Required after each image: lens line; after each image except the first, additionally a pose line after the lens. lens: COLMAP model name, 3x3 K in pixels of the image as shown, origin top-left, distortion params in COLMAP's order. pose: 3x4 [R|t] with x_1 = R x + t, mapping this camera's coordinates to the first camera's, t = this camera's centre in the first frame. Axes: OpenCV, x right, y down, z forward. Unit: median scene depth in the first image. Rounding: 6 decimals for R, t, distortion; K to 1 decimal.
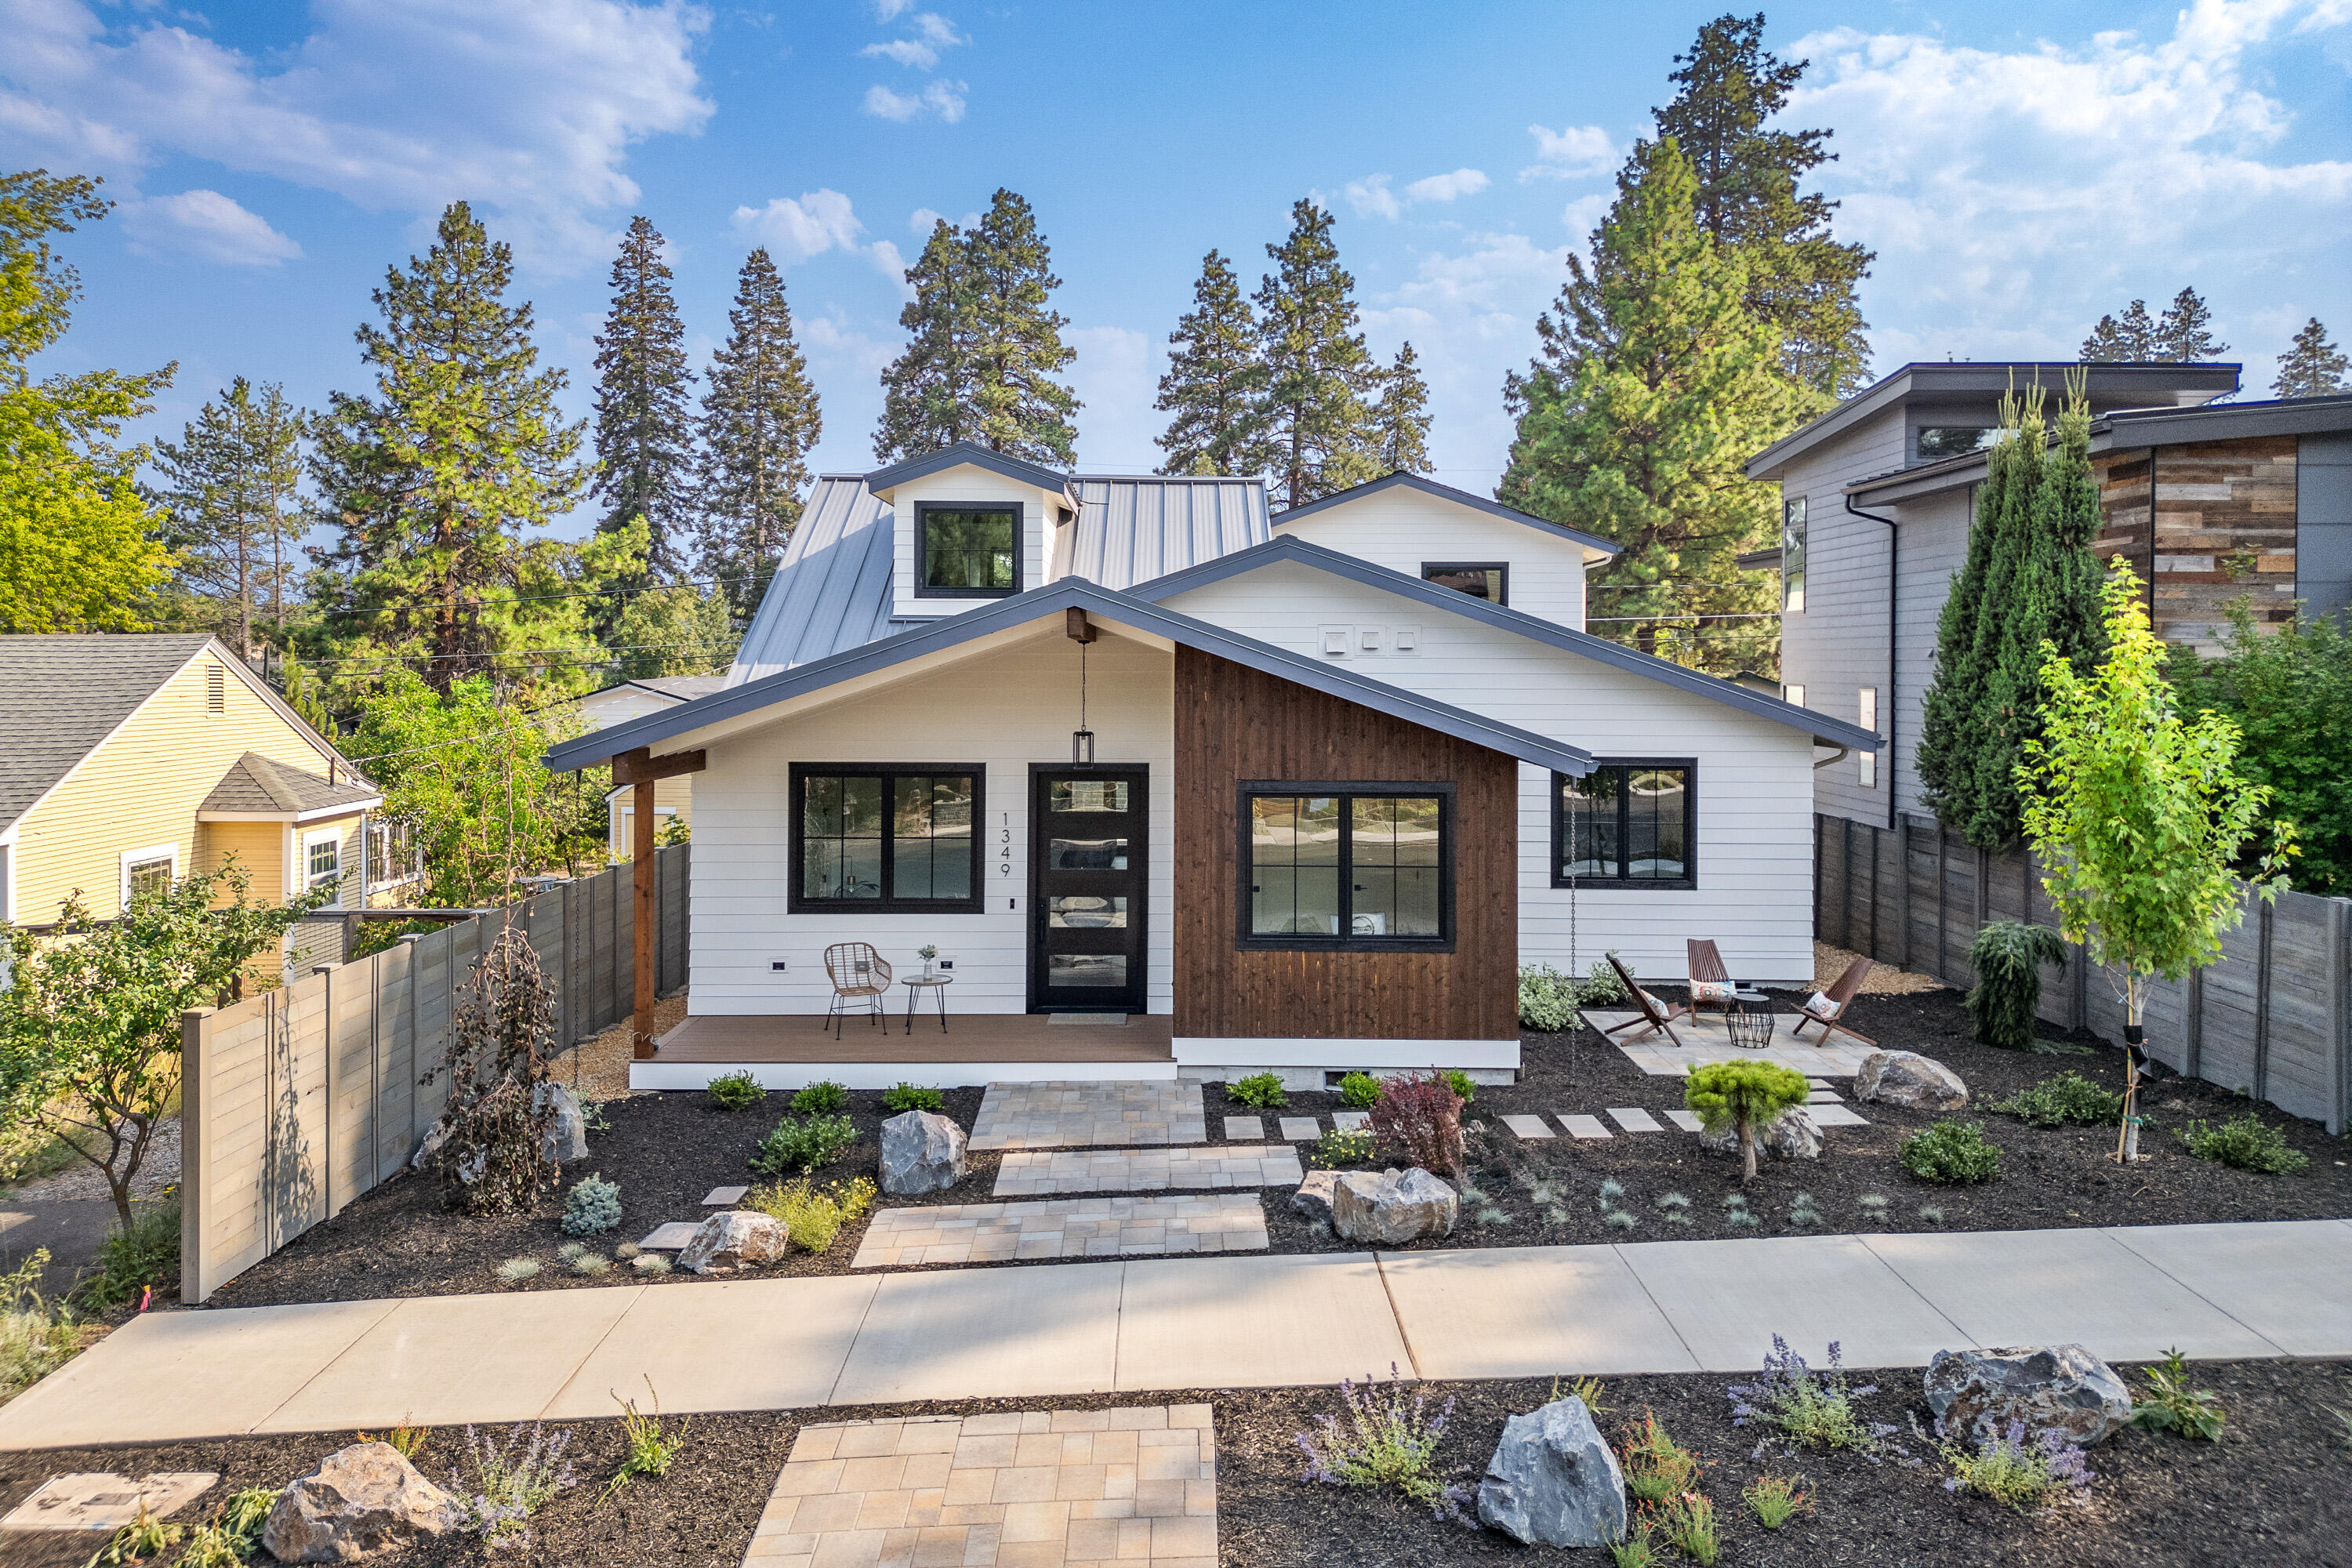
lens RADIAL K [[1662.7, 0, 1182.4], [0, 1662.7, 694.3], [0, 0, 1]] dist [0.116910, -0.205349]
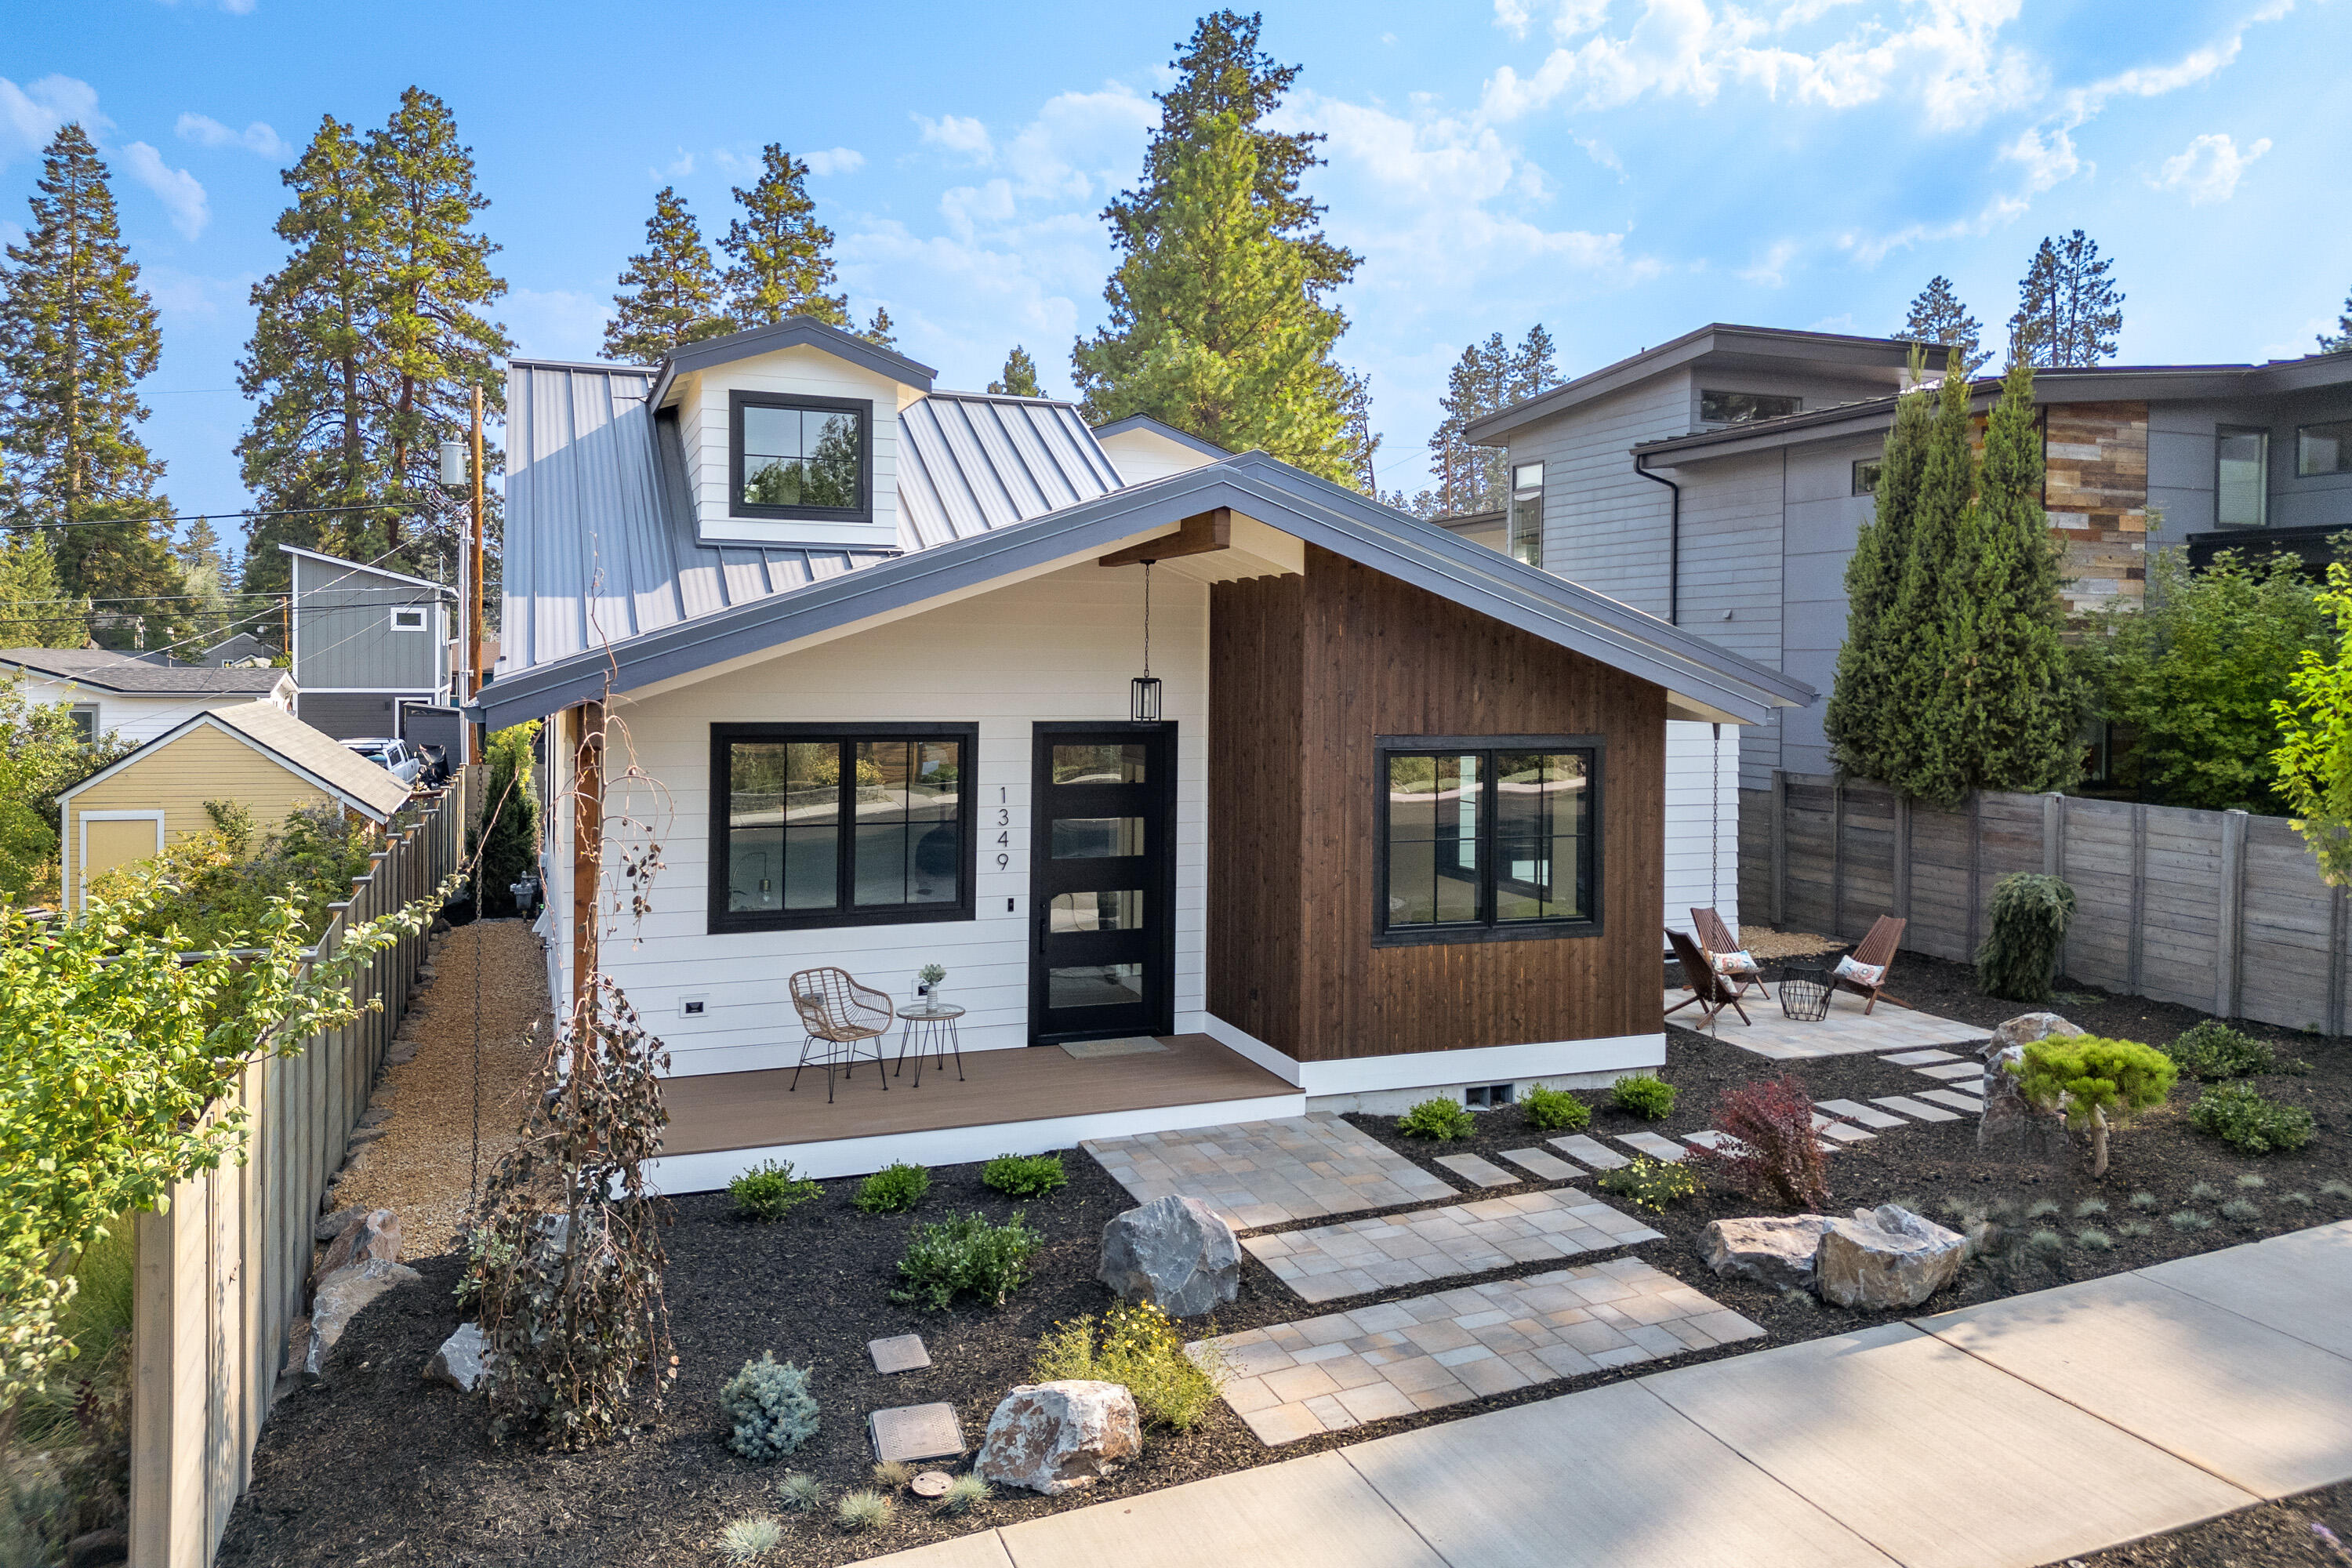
lens RADIAL K [[1670.6, 0, 1178.1], [0, 1670.6, 688.6], [0, 0, 1]] dist [0.076000, -0.078745]
pose [[0.930062, -0.001324, 0.367400, -0.081929], [0.000984, 0.999999, 0.001113, 0.006550], [-0.367401, -0.000674, 0.930062, 0.066595]]
